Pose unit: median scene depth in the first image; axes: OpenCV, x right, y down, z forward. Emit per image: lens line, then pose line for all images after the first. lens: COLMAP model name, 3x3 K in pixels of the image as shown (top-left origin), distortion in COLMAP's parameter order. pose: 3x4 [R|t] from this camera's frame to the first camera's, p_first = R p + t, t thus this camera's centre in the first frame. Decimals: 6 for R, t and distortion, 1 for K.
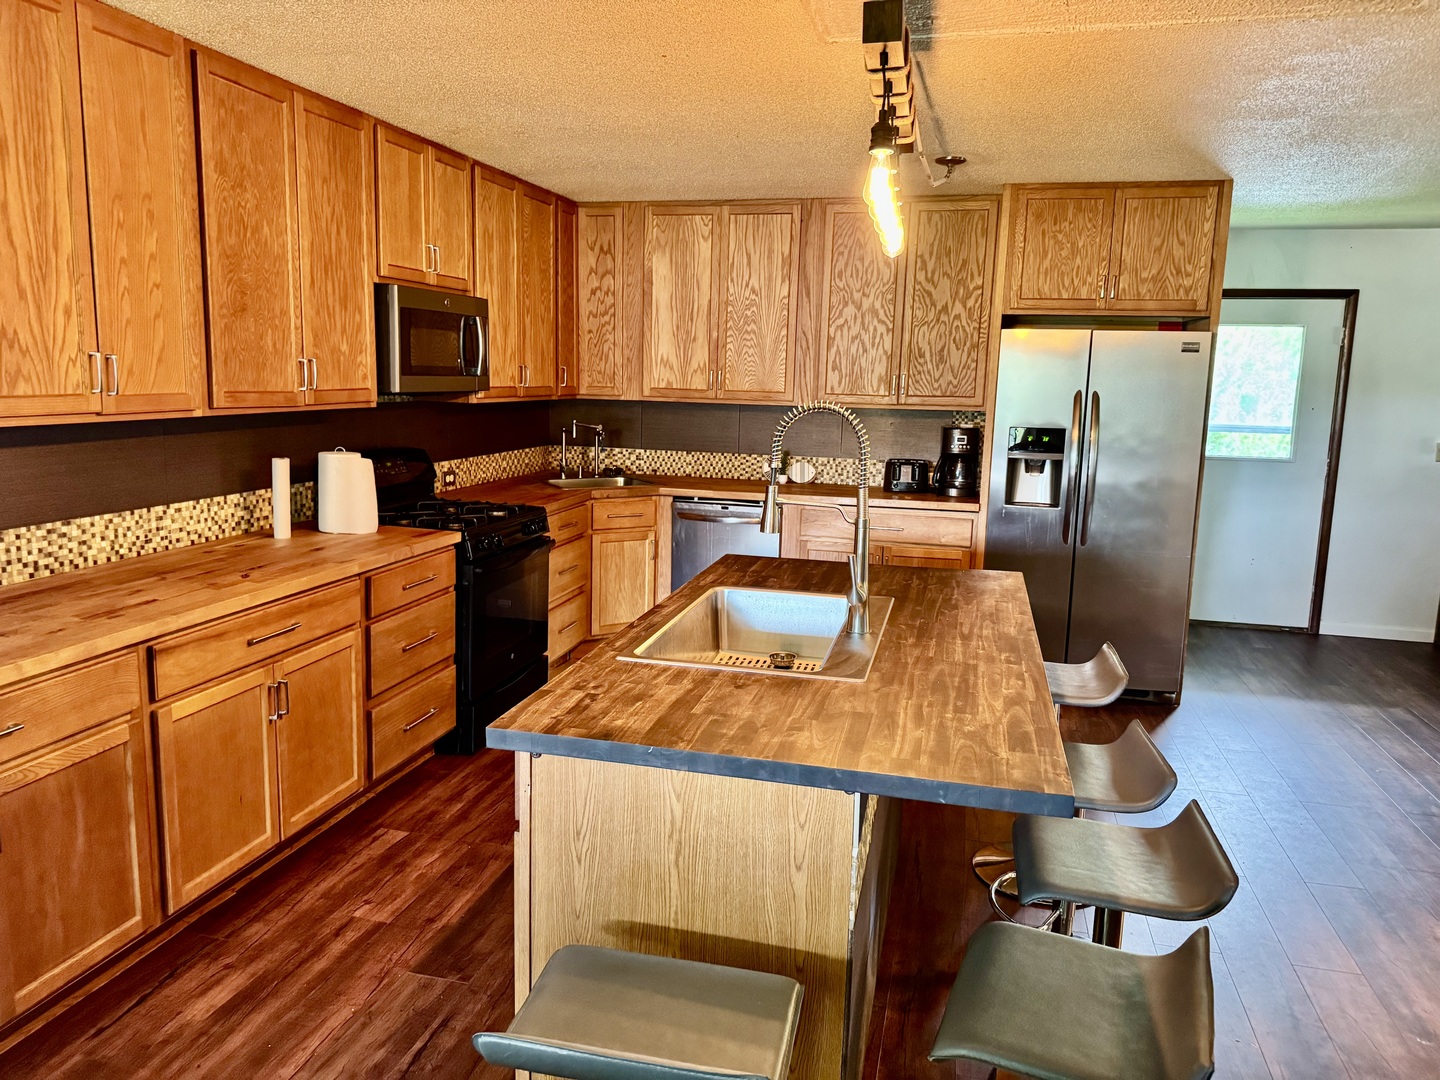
lens RADIAL K [[1014.0, 0, 724.0], [0, 1014.0, 538.6], [0, 0, 1]] dist [0.099866, -0.136646]
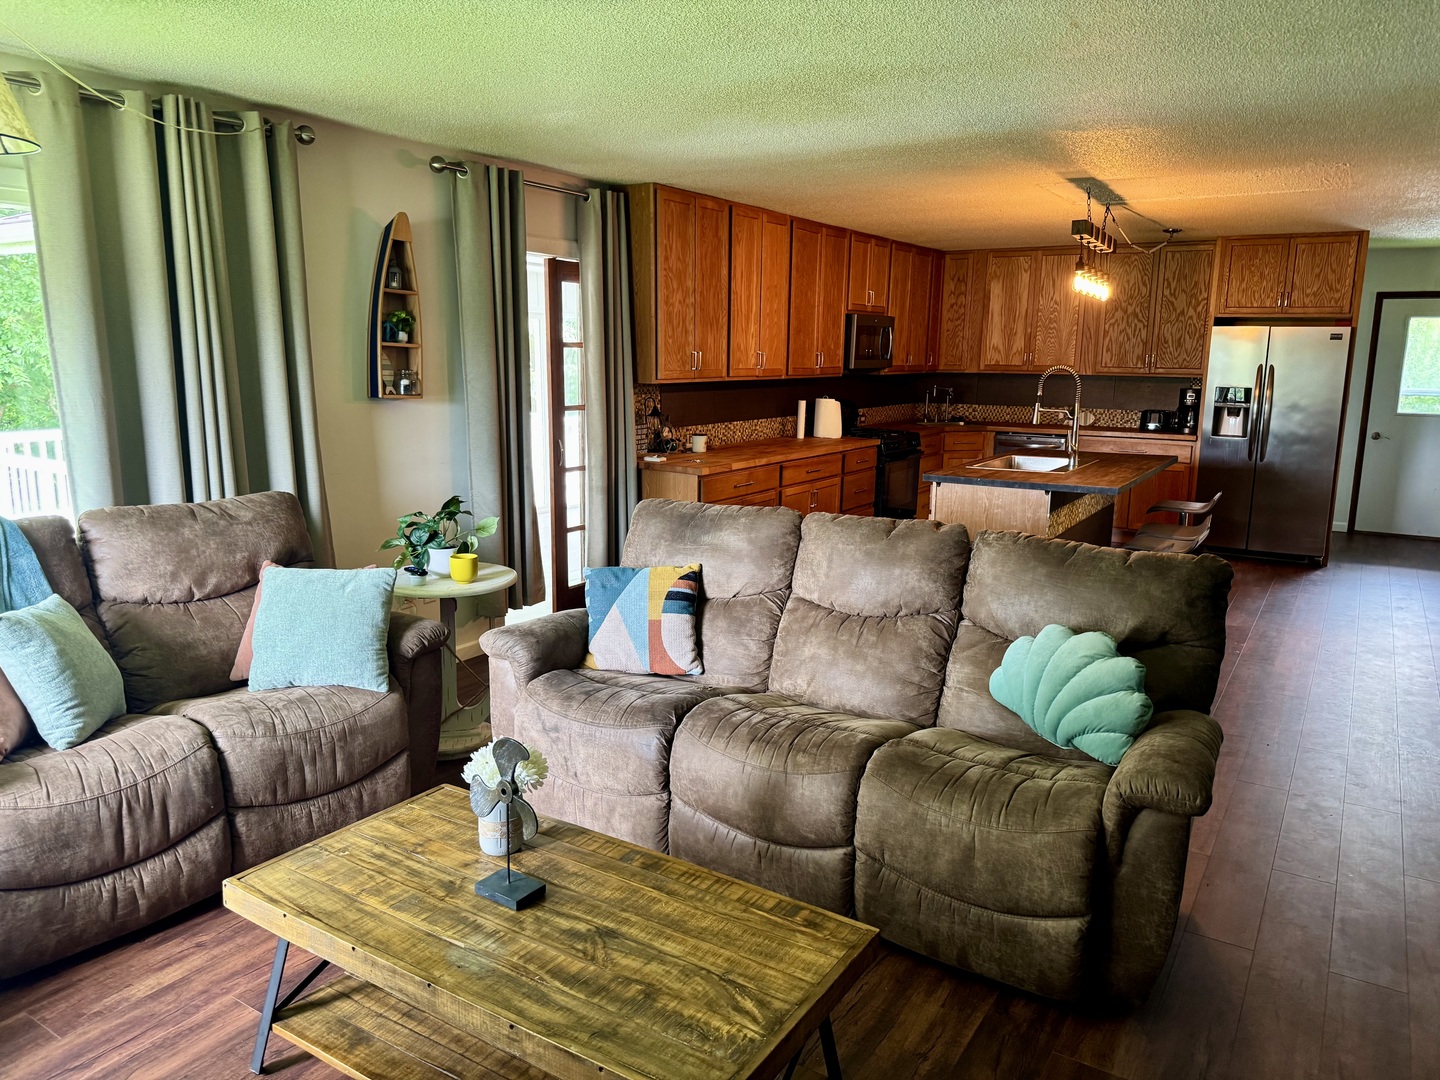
lens RADIAL K [[1014.0, 0, 724.0], [0, 1014.0, 538.6], [0, 0, 1]] dist [0.099866, -0.136646]
pose [[0.949792, 0.047421, -0.309266, 0.058947], [-0.042291, 0.998834, 0.023275, 0.127730], [0.310010, -0.009027, 0.950691, -0.804200]]
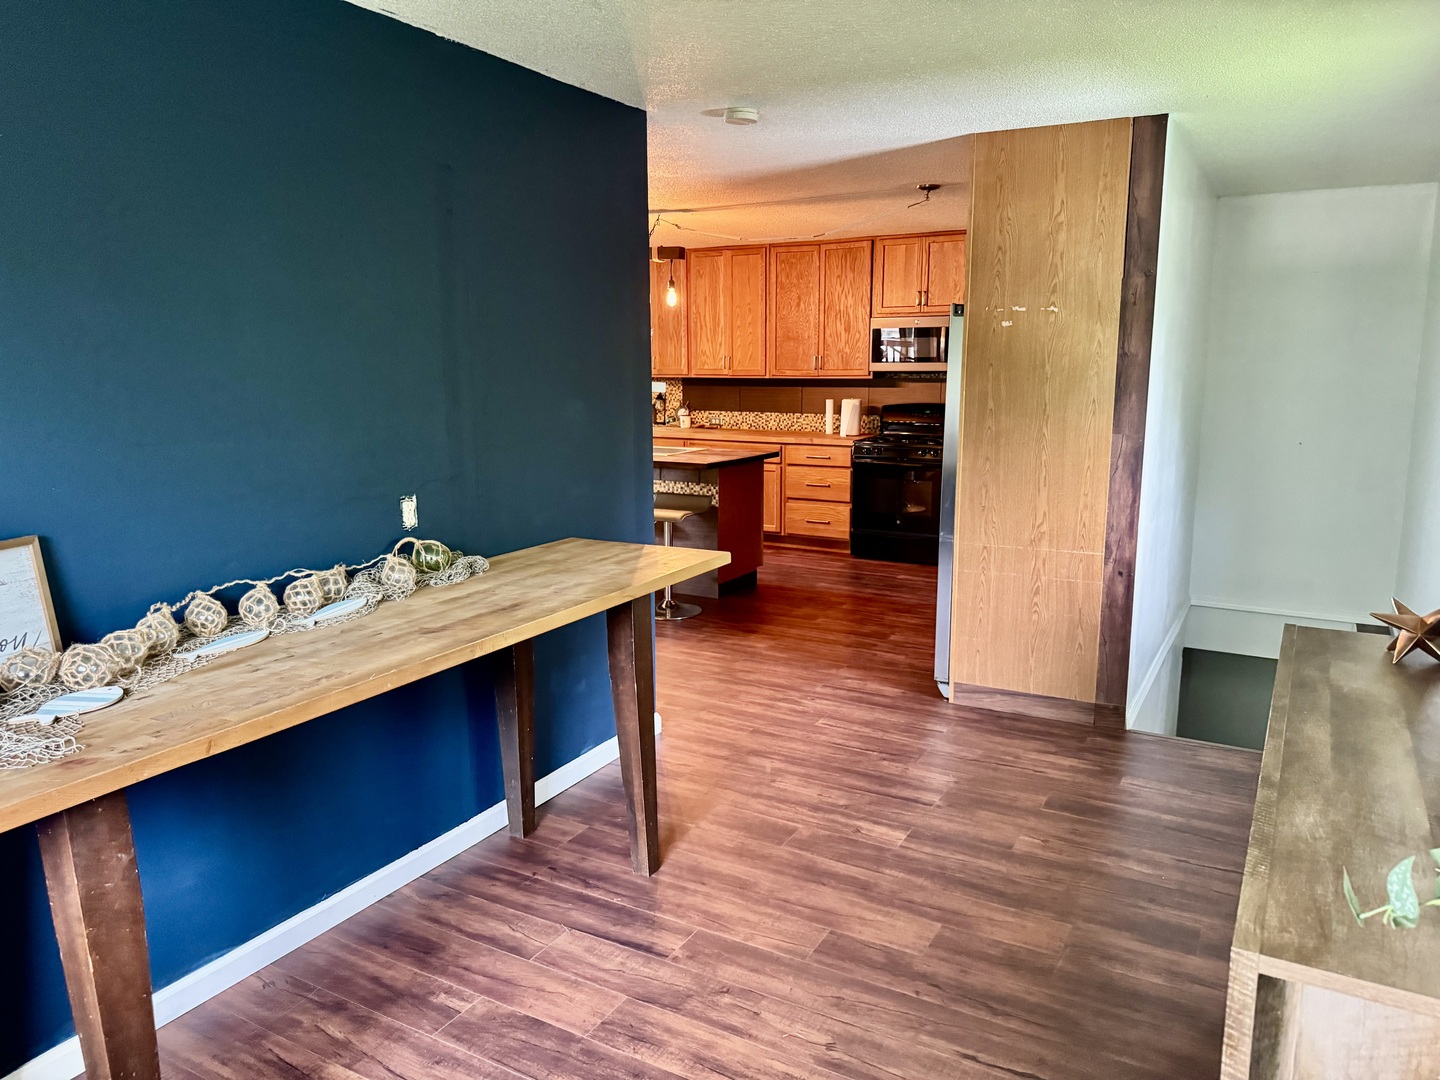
lens RADIAL K [[1014.0, 0, 724.0], [0, 1014.0, 538.6], [0, 0, 1]] dist [0.099866, -0.136646]
pose [[-0.268438, 0.144265, -0.952433, 1.466279], [-0.161322, 0.968026, 0.192094, -0.136939], [0.949693, 0.205214, -0.236582, 1.076115]]
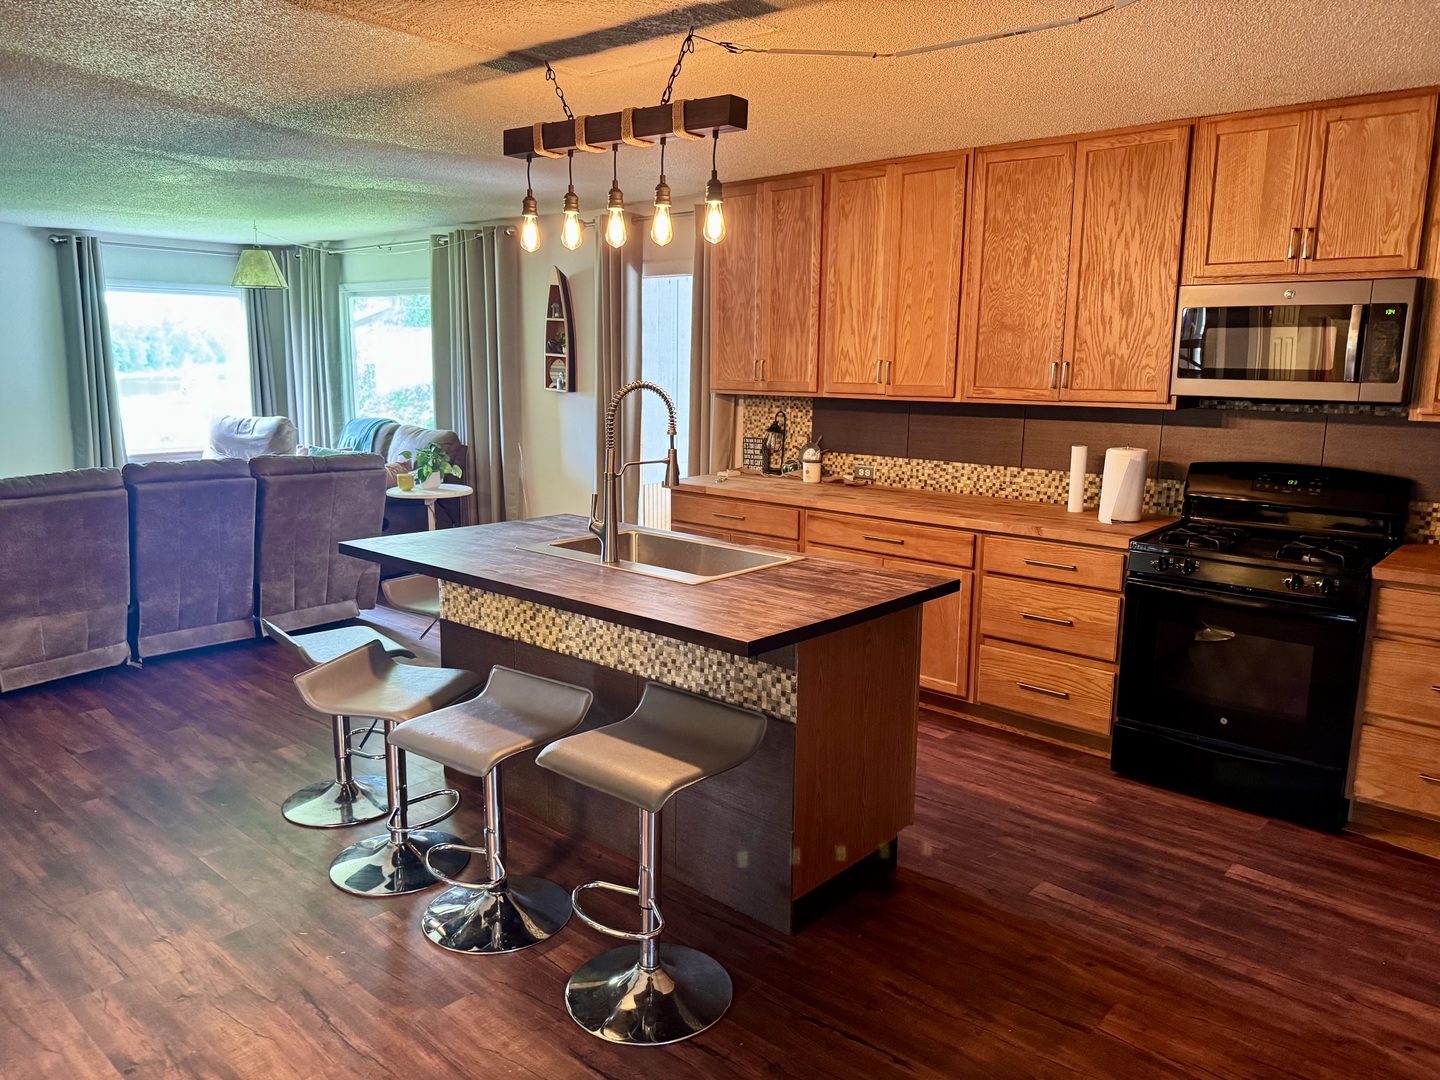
lens RADIAL K [[1014.0, 0, 724.0], [0, 1014.0, 538.6], [0, 0, 1]] dist [0.099866, -0.136646]
pose [[-0.462980, 0.122110, -0.877917, 0.647078], [-0.169126, 0.960098, 0.222730, -0.132419], [0.870084, 0.251598, -0.423854, 0.912778]]
